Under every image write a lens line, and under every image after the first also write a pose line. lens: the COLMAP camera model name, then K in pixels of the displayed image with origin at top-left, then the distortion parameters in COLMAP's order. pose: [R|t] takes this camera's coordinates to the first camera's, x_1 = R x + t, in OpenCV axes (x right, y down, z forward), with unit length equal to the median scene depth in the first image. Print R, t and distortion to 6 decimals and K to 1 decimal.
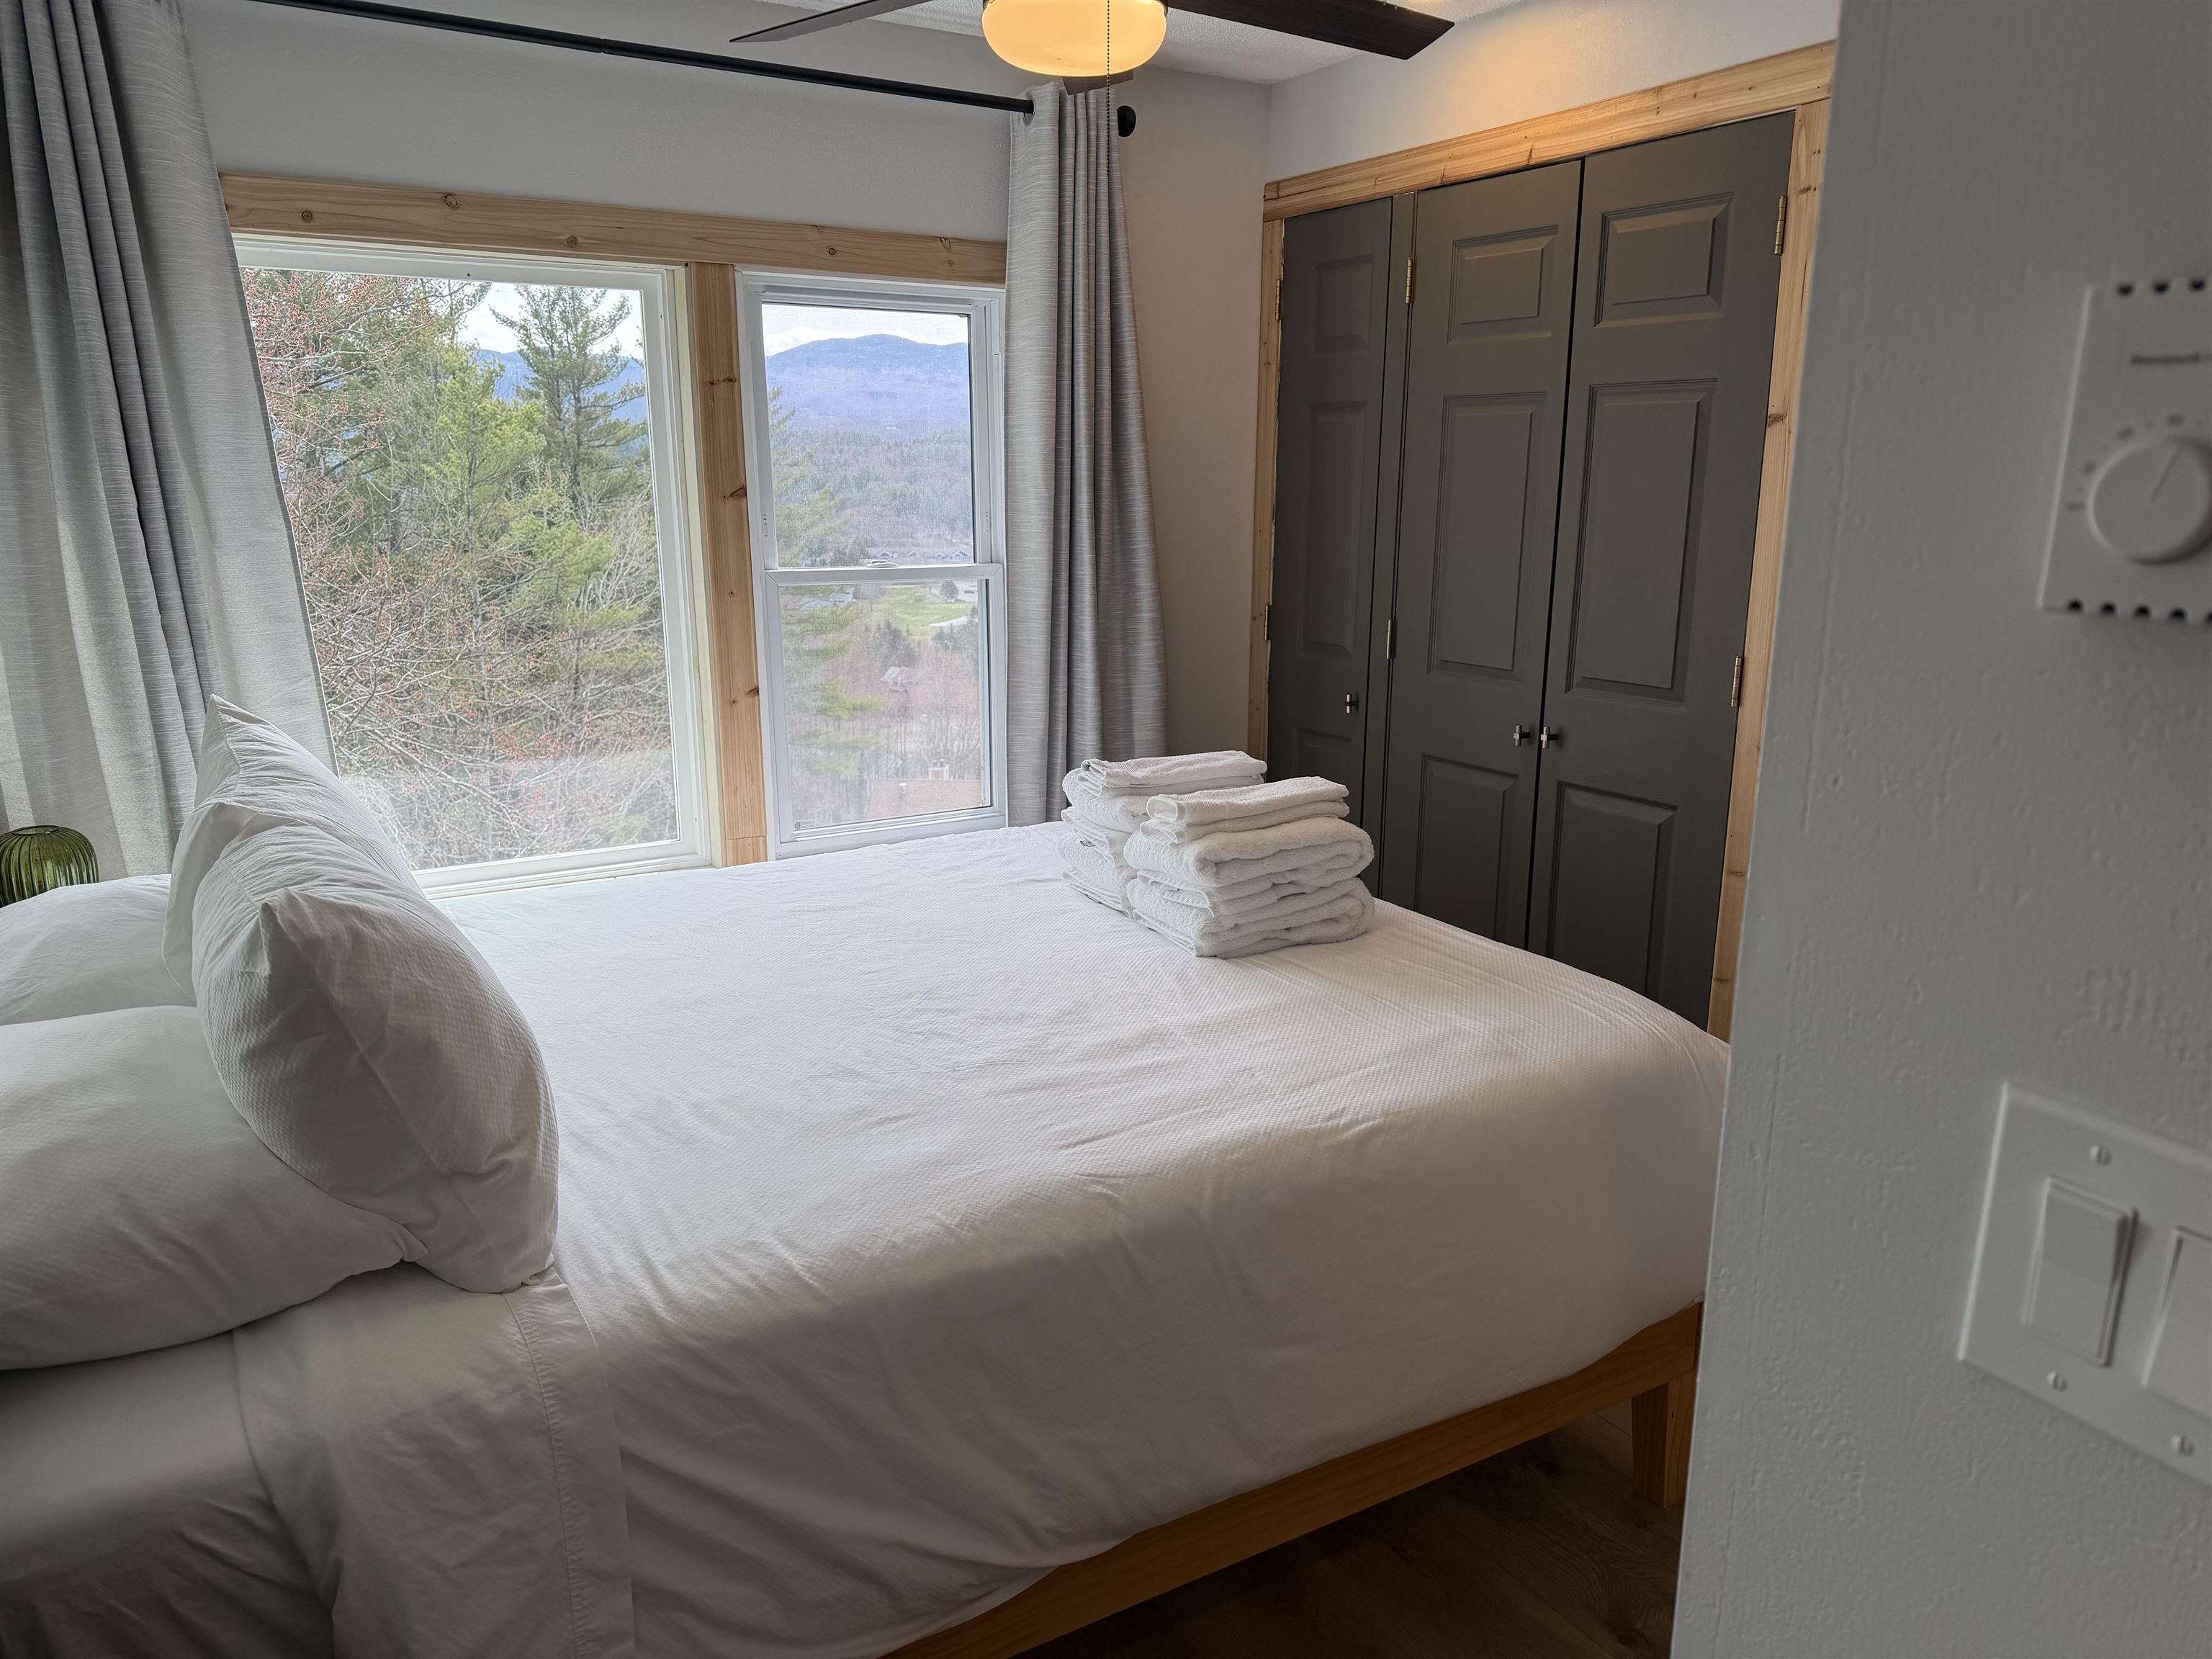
lens RADIAL K [[1566.8, 0, 1115.1], [0, 1566.8, 830.9], [0, 0, 1]] dist [0.147440, -0.235713]
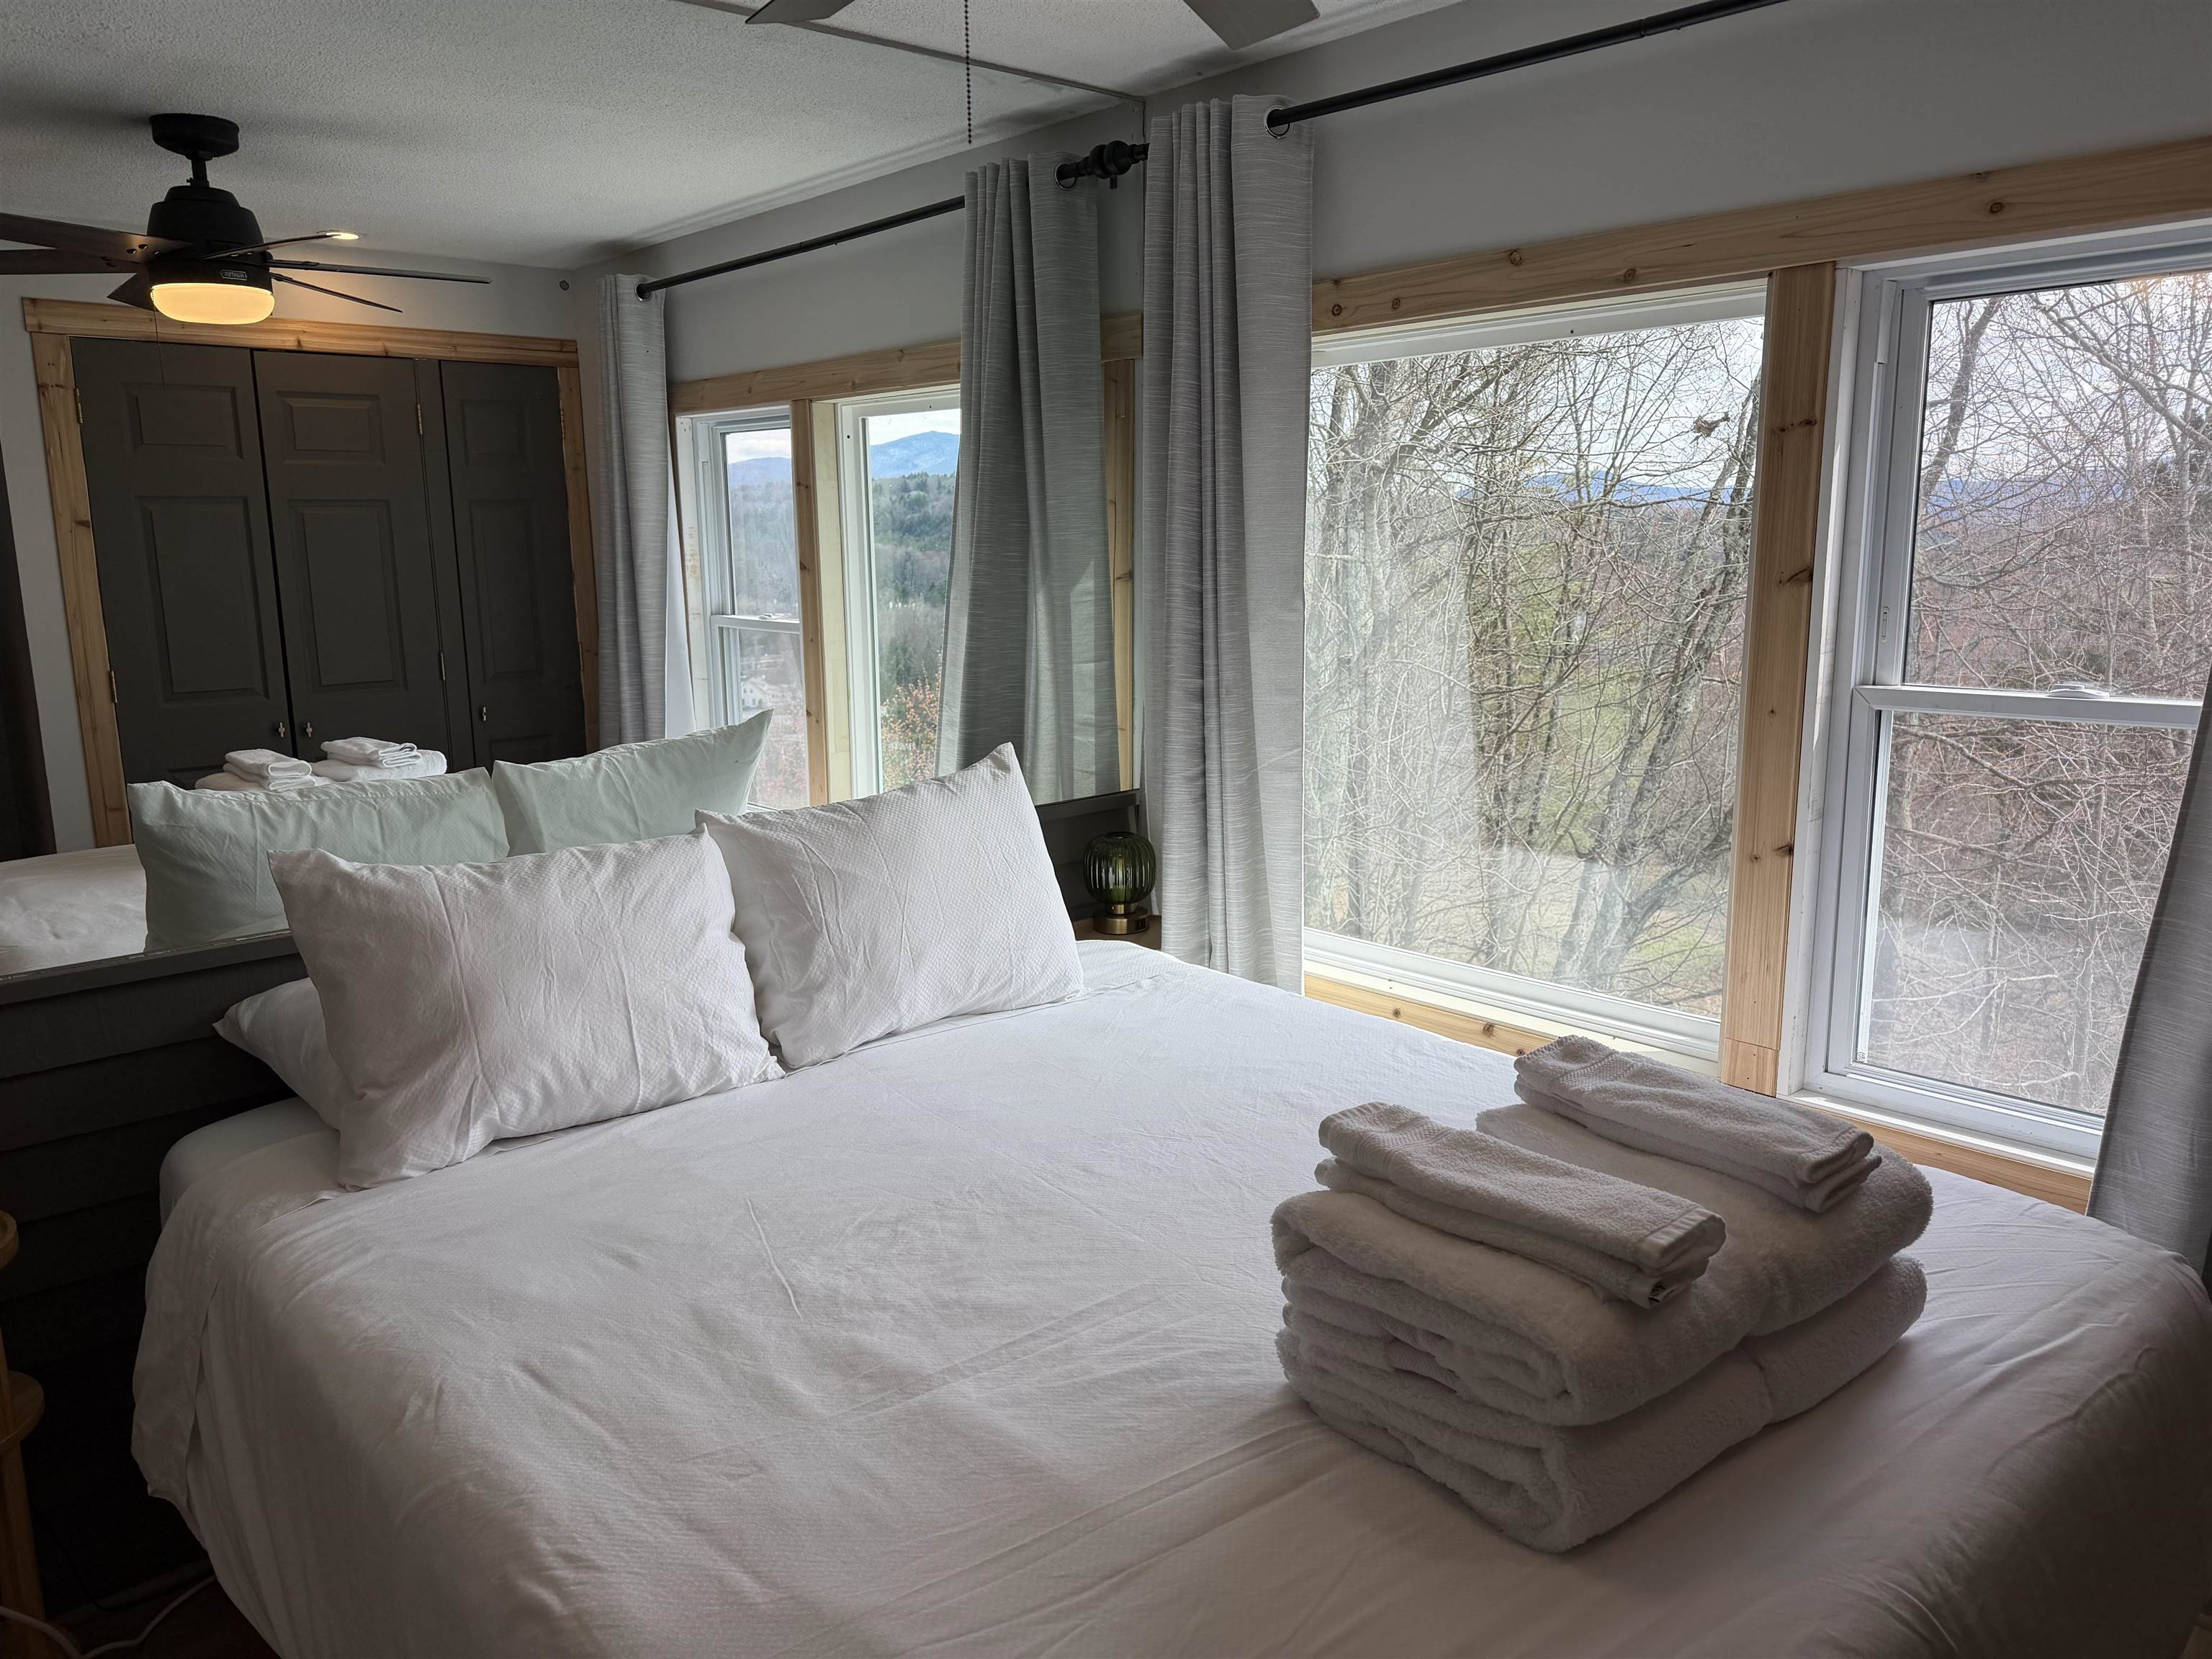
lens RADIAL K [[1566.8, 0, 1115.1], [0, 1566.8, 830.9], [0, 0, 1]] dist [0.147440, -0.235713]
pose [[0.167581, 0.179155, -0.969443, 0.667511], [-0.203068, 0.968535, 0.143884, -0.221297], [0.964718, 0.172750, 0.198689, 0.897981]]
